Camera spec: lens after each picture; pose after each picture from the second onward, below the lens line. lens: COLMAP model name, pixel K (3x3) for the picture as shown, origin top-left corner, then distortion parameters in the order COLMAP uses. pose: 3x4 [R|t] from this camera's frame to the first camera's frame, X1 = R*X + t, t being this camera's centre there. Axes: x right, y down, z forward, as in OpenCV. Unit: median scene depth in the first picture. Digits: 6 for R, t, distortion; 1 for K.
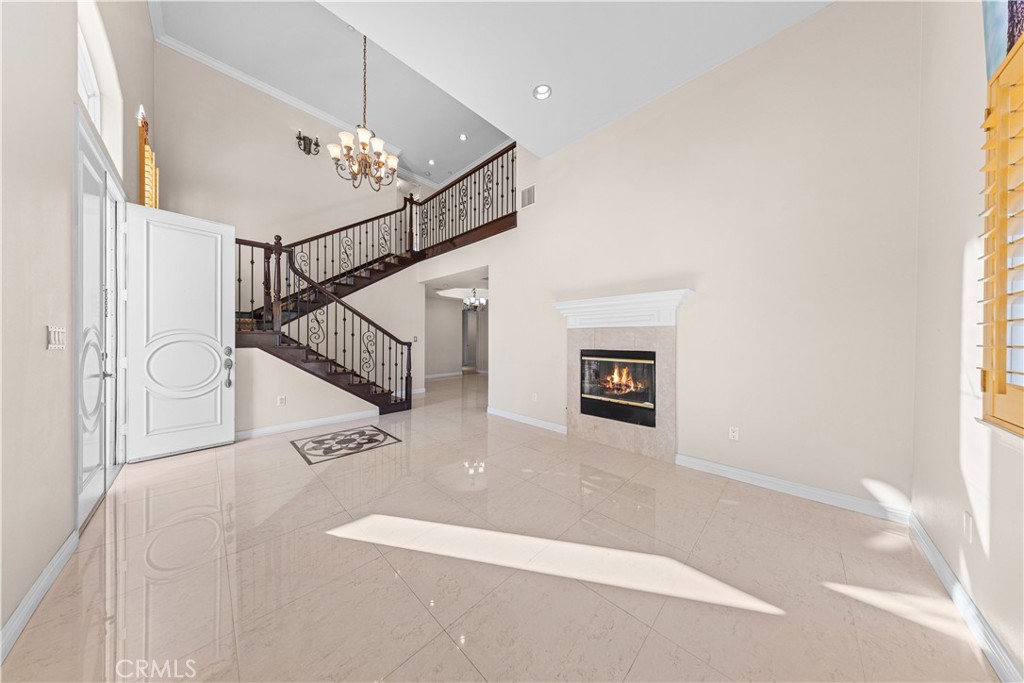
lens RADIAL K [[294.4, 0, 510.2], [0, 294.4, 341.0], [0, 0, 1]] dist [-0.006016, -0.000443]
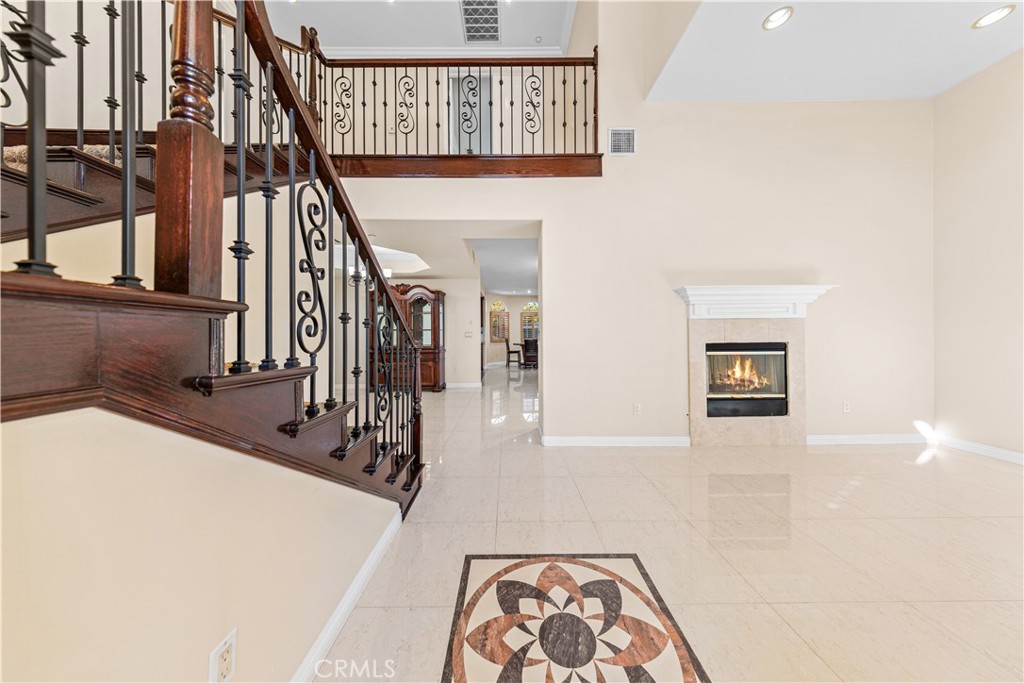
lens RADIAL K [[304.2, 0, 508.5], [0, 304.2, 334.4], [0, 0, 1]] dist [-0.001249, -0.000504]
pose [[0.722257, -0.012000, 0.691521, -0.787610], [0.015430, 0.999880, 0.001235, -0.007247], [-0.691453, 0.009778, 0.722355, 0.741373]]
